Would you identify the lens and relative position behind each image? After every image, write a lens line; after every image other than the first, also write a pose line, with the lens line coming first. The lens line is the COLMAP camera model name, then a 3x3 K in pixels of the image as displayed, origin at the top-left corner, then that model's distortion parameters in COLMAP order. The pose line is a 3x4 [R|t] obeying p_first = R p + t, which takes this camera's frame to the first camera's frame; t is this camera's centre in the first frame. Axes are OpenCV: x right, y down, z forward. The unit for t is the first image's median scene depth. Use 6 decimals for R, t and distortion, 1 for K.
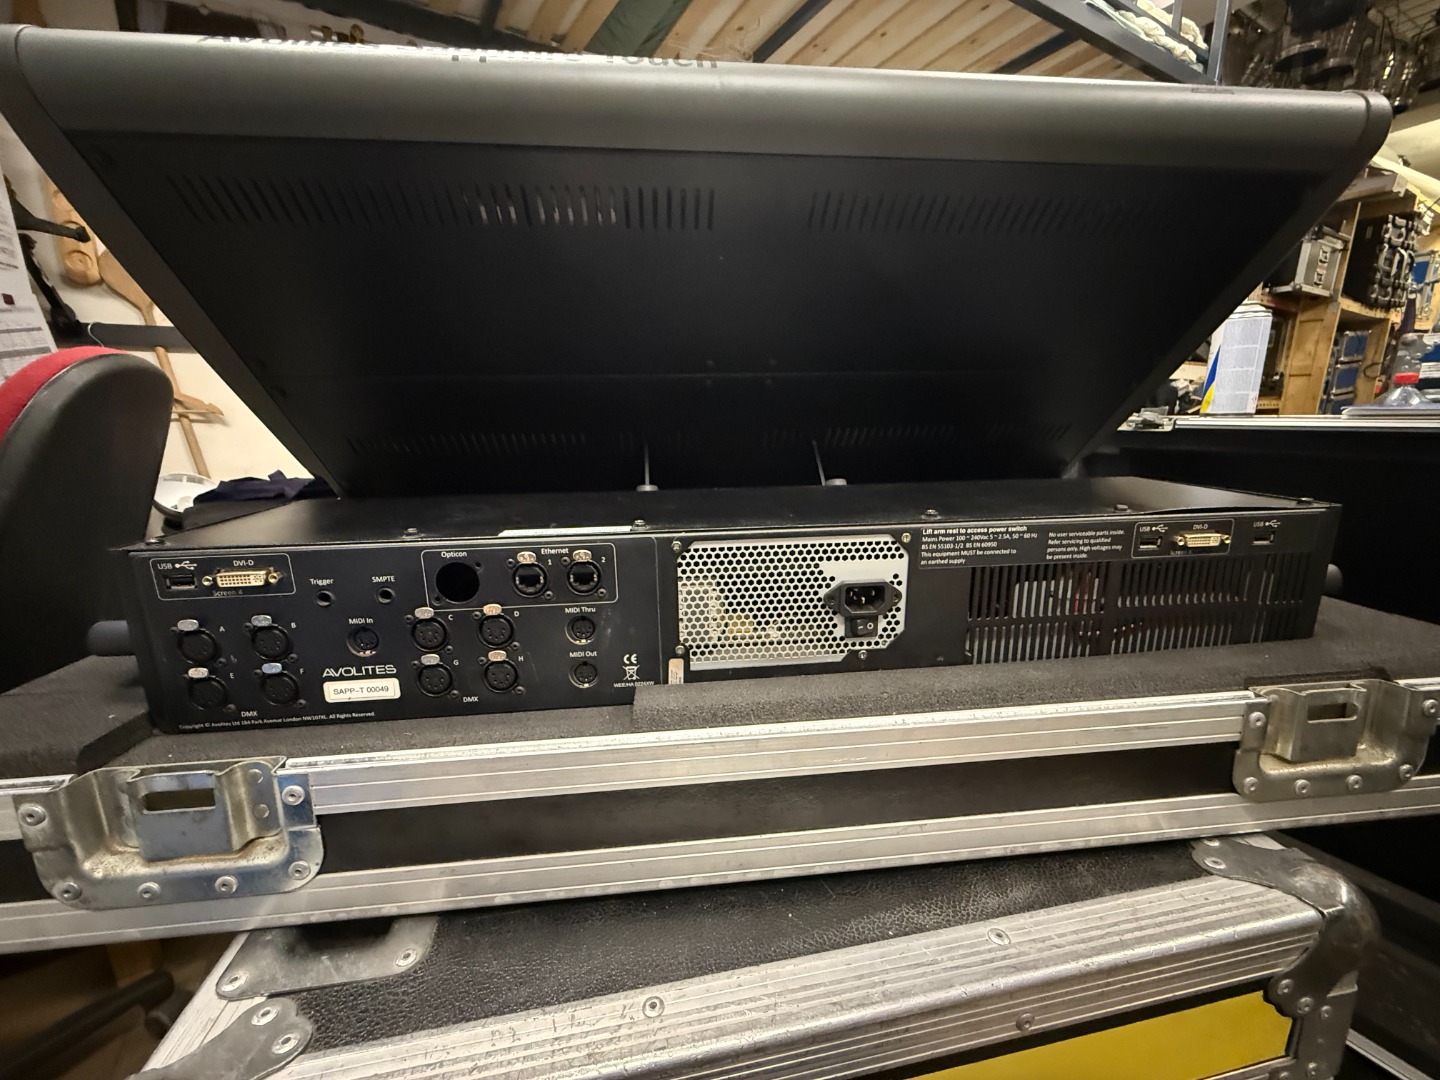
lens RADIAL K [[590.4, 0, 715.4], [0, 590.4, 544.6], [0, 0, 1]] dist [0.023691, -0.007641]
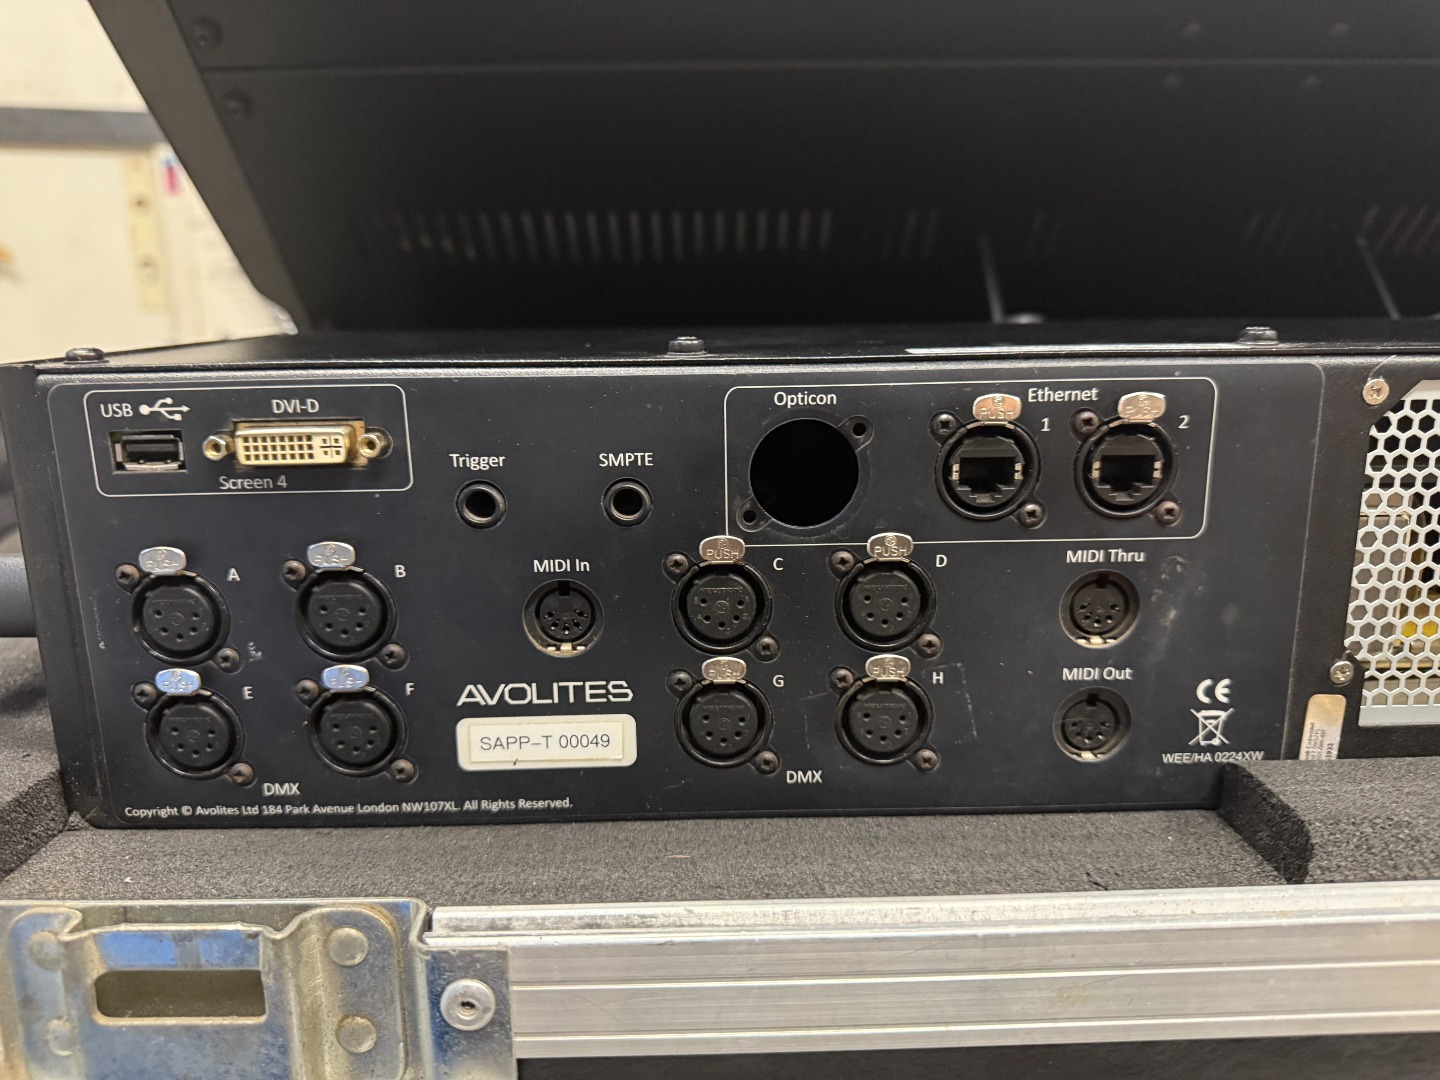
lens RADIAL K [[1093.3, 0, 720.0], [0, 1093.3, 540.0], [0, 0, 1]] dist [0.041104, -0.110463]
pose [[0.996946, 0.022737, -0.074712, -0.433872], [-0.022111, 0.999713, 0.009200, 0.101374], [0.074899, -0.007520, 0.997163, 0.282015]]
